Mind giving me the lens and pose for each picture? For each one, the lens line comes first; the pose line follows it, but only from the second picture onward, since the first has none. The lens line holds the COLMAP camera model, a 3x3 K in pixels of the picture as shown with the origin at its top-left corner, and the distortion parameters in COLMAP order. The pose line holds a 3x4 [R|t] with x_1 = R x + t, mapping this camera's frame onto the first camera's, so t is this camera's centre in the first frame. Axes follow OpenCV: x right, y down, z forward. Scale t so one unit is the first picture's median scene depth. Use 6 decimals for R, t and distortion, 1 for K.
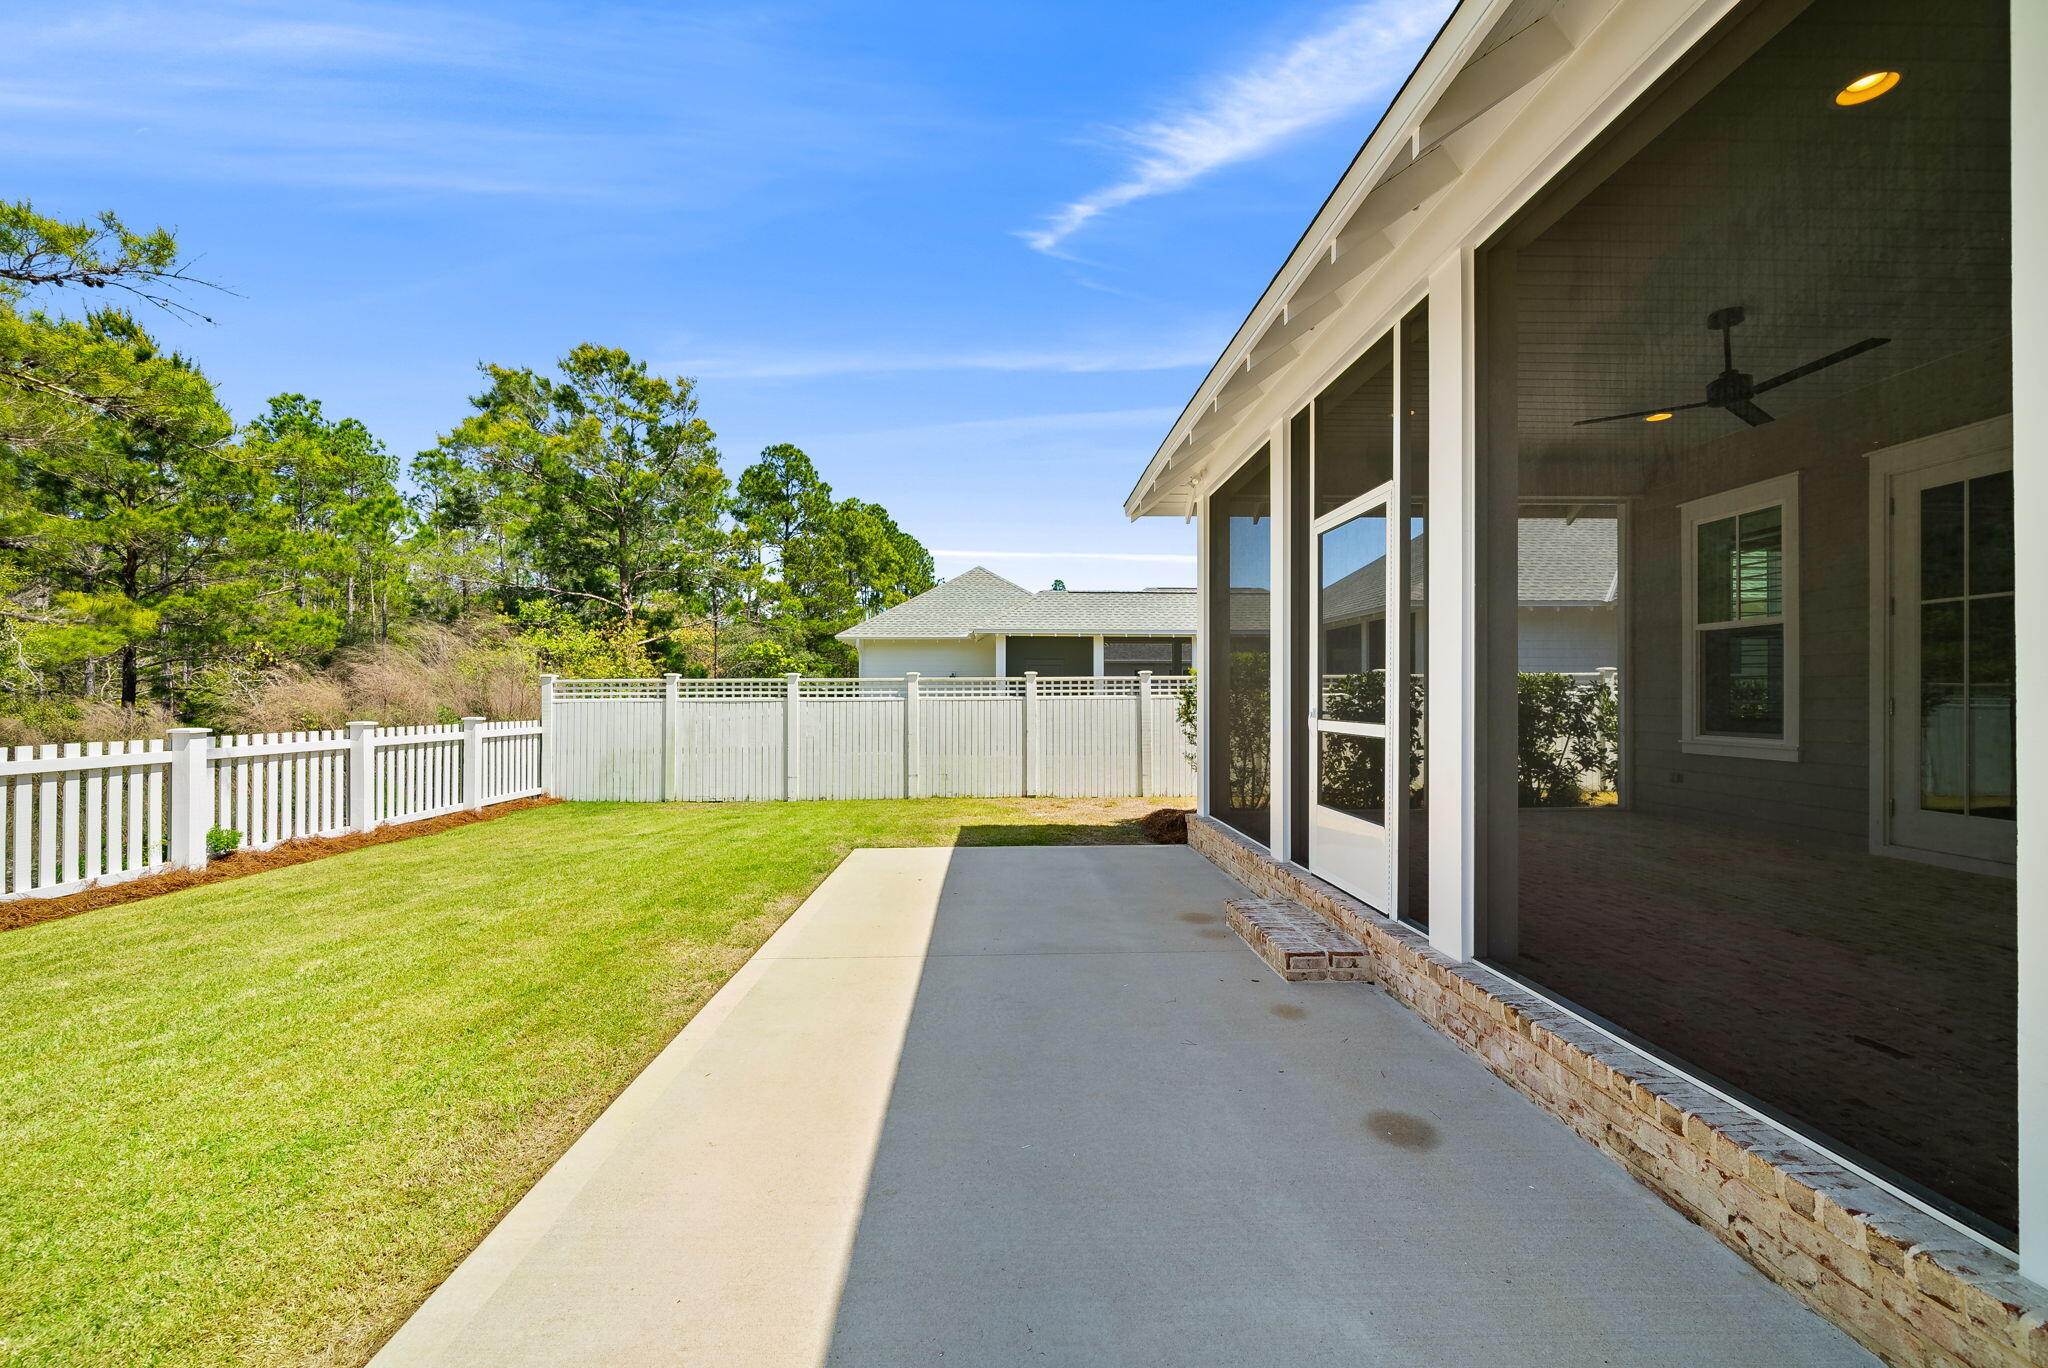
lens RADIAL K [[812.9, 0, 1024.0], [0, 812.9, 684.0], [0, 0, 1]] dist [-0.000392, 0.000049]
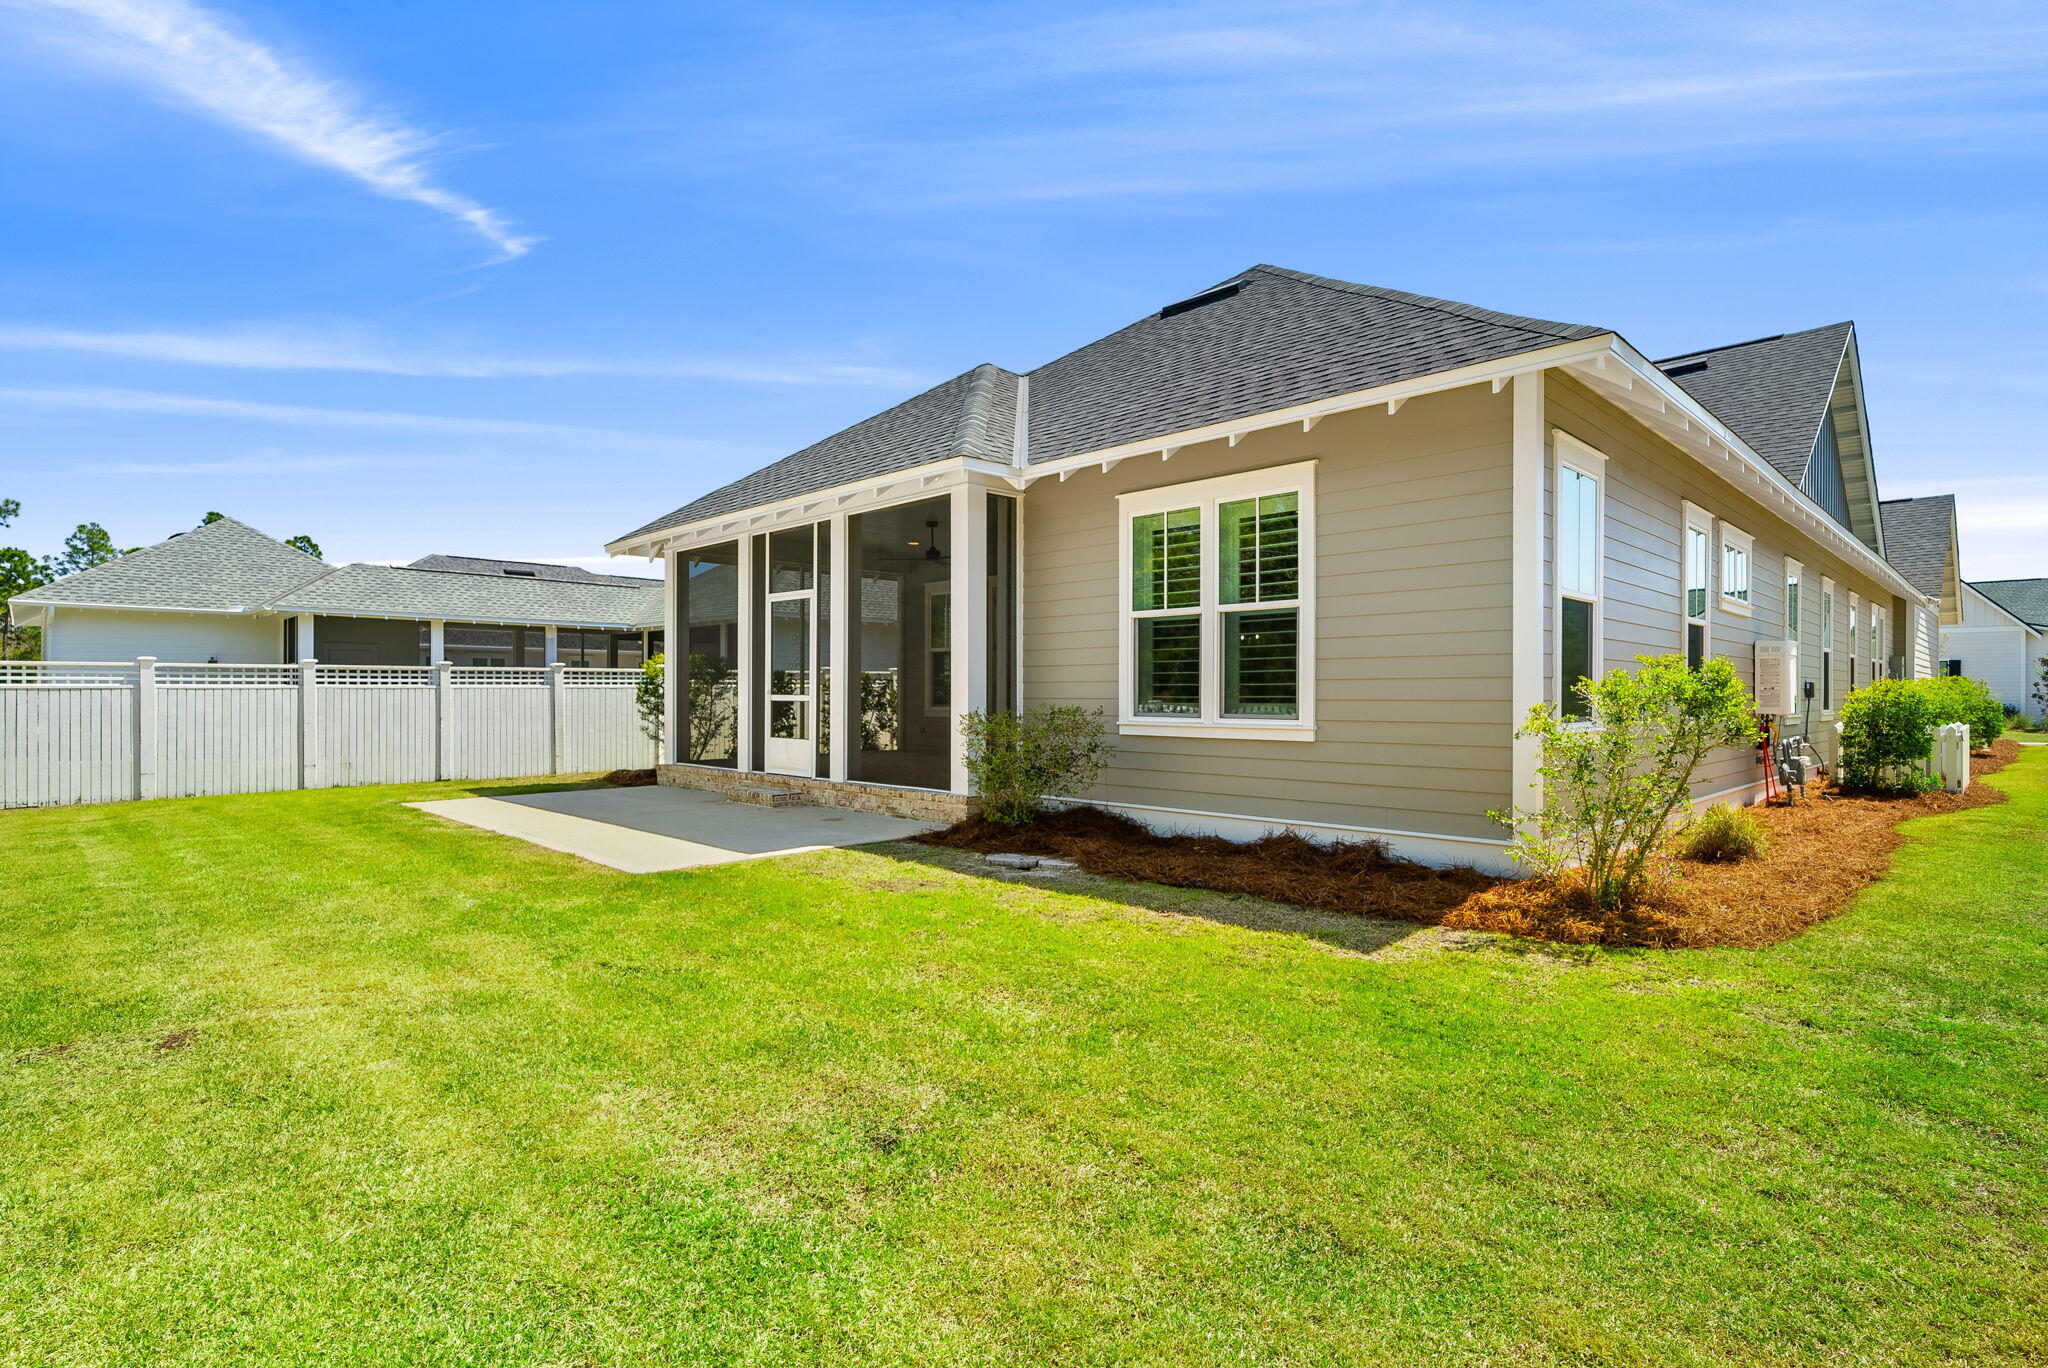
lens RADIAL K [[1032.0, 0, 1022.8], [0, 1032.0, 696.0], [0, 0, 1]] dist [-0.000348, -0.001330]
pose [[0.738341, 0.001459, 0.674426, -0.508841], [-0.013509, 0.999829, 0.012625, 0.003089], [-0.674292, -0.018433, 0.738235, -0.734536]]
